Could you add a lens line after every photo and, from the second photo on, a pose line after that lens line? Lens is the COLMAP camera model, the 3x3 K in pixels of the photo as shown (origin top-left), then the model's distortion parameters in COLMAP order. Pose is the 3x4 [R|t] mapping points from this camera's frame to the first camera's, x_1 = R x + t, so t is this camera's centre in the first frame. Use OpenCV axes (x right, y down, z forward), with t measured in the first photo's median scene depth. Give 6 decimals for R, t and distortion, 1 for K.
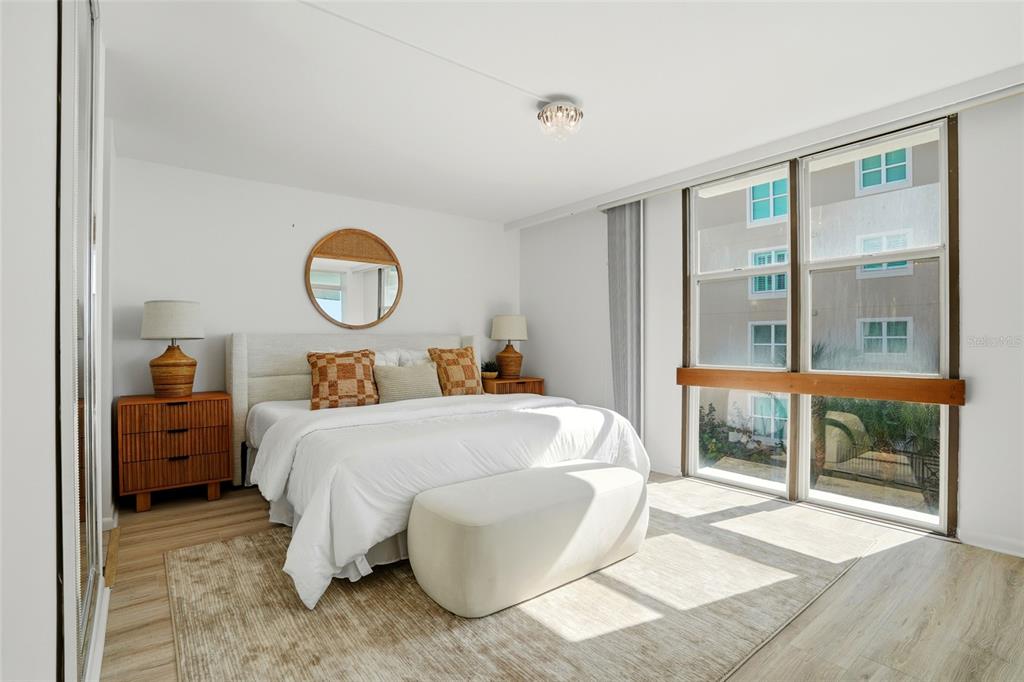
lens RADIAL K [[492.3, 0, 512.0], [0, 492.3, 341.0], [0, 0, 1]] dist [-0.045204, 0.000513]
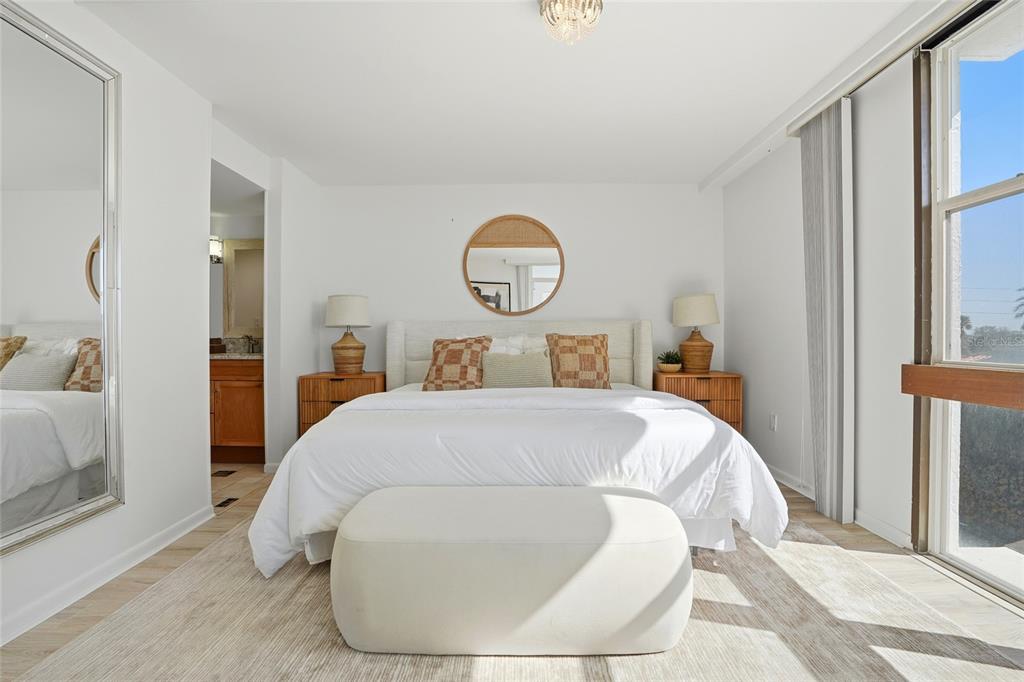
lens RADIAL K [[475.8, 0, 511.7], [0, 475.8, 339.0], [0, 0, 1]] dist [-0.073141, 0.028189]
pose [[0.783473, 0.000858, -0.621426, 0.323327], [0.005424, 0.999952, 0.008220, 0.017436], [0.621402, -0.009810, 0.783430, 0.288040]]
